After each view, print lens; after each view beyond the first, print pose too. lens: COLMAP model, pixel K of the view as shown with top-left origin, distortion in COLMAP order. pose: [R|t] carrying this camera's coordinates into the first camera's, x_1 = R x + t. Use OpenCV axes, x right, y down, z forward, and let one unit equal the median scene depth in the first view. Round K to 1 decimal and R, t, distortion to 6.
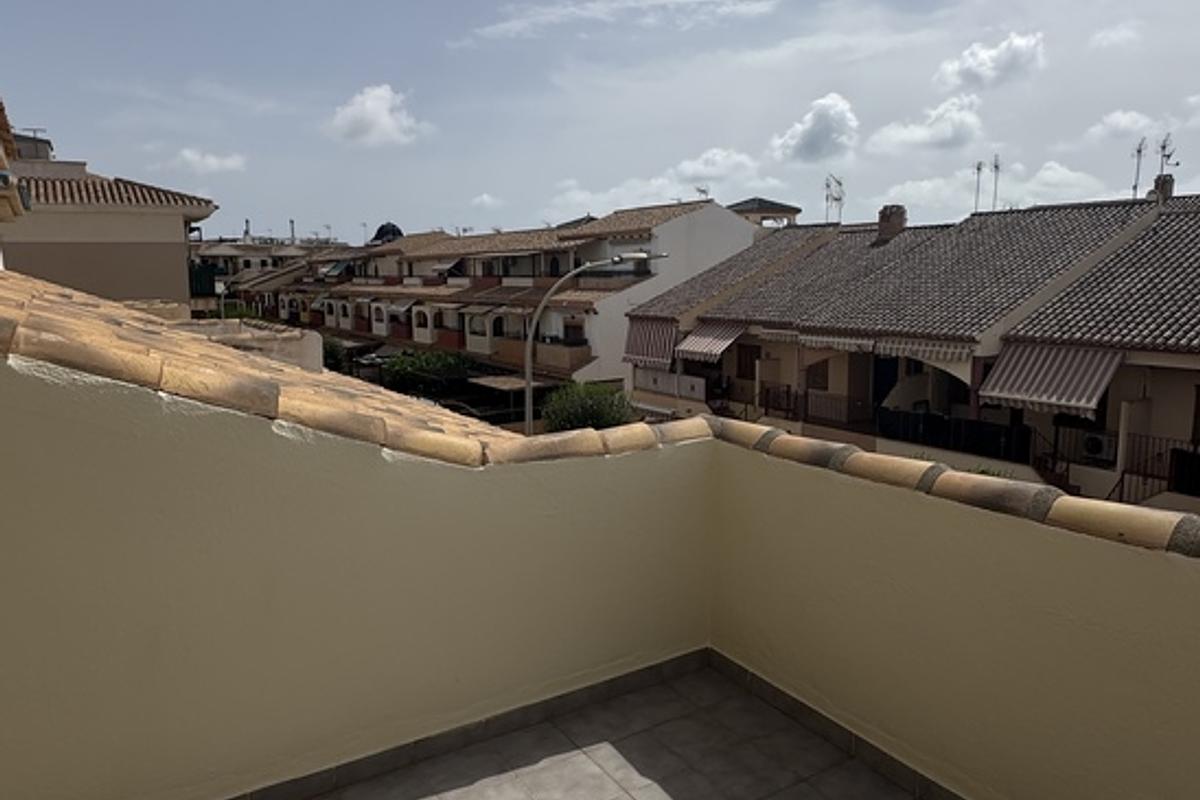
lens RADIAL K [[859.5, 0, 591.9], [0, 859.5, 395.7], [0, 0, 1]] dist [-0.001843, 0.001955]
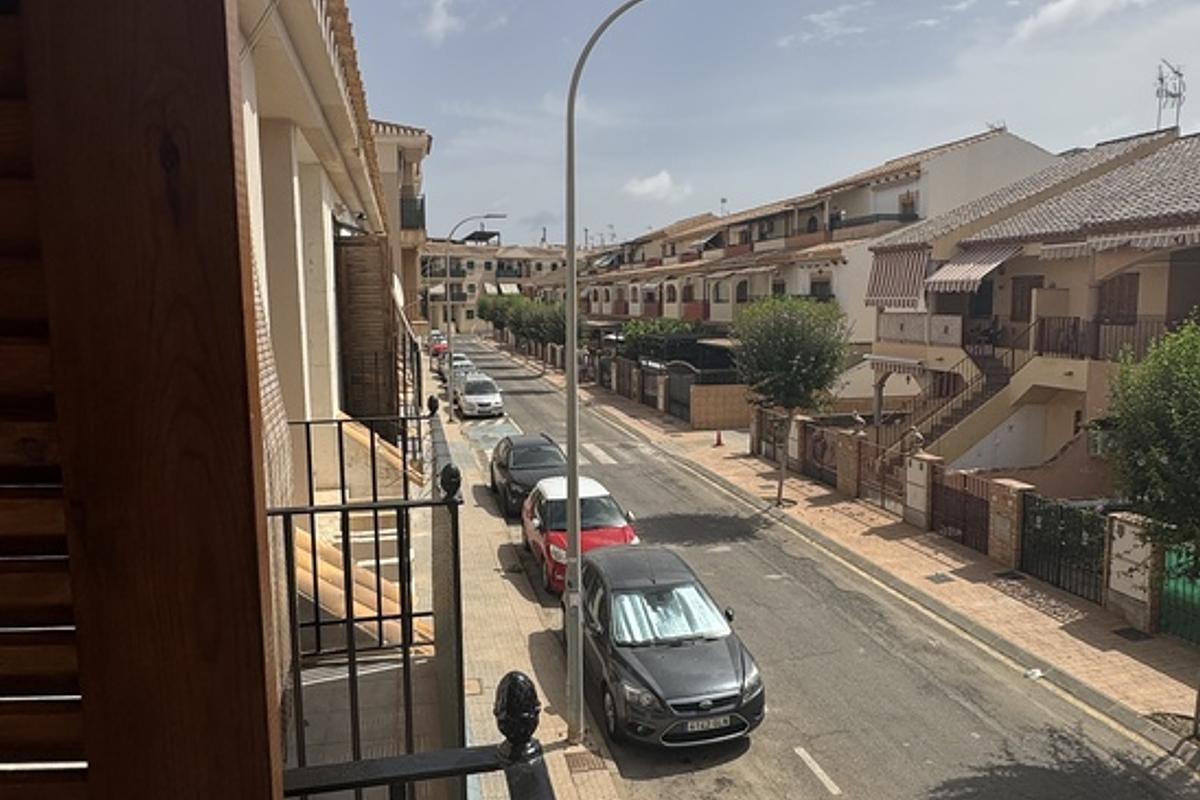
lens RADIAL K [[859.5, 0, 605.4], [0, 859.5, 409.5], [0, 0, 1]] dist [-0.001843, 0.001955]
pose [[0.941576, 0.042914, -0.334057, 0.065640], [-0.050779, 0.998600, -0.014843, 0.067691], [0.332952, 0.030939, 0.942436, 0.110658]]
